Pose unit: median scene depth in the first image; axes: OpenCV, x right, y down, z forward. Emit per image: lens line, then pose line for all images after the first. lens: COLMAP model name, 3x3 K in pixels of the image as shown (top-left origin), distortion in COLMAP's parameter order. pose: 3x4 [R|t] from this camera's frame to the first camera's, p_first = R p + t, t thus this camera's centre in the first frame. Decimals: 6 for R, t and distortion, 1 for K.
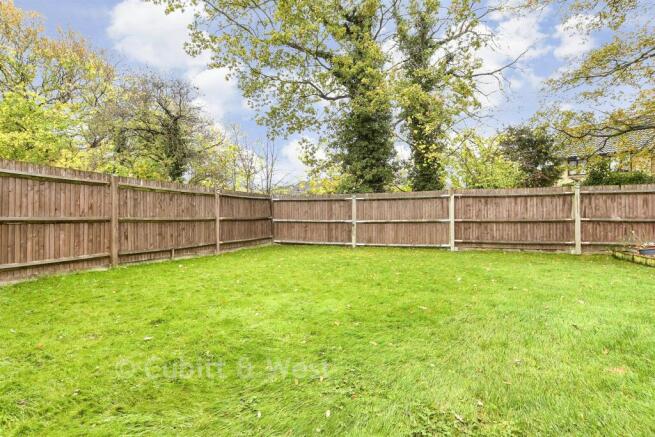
lens RADIAL K [[353.9, 0, 328.1], [0, 353.9, 219.1], [0, 0, 1]] dist [0.006316, 0.000059]
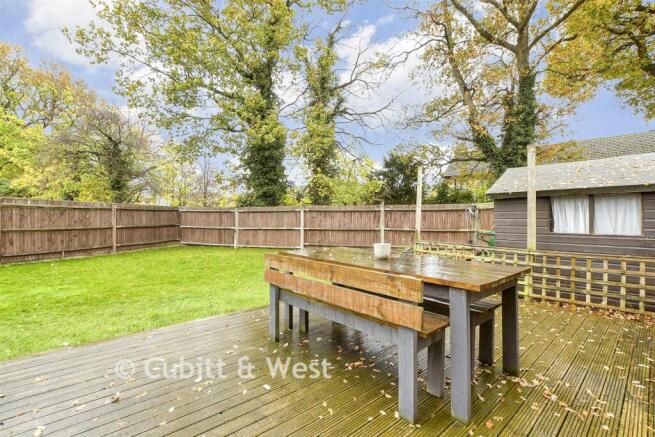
lens RADIAL K [[299.0, 0, 327.1], [0, 299.0, 219.4], [0, 0, 1]] dist [-0.005384, -0.000417]
pose [[0.998091, 0.006612, 0.061410, 0.361339], [-0.006609, 0.999978, -0.000243, -0.030430], [-0.061410, -0.000163, 0.998113, -0.133112]]
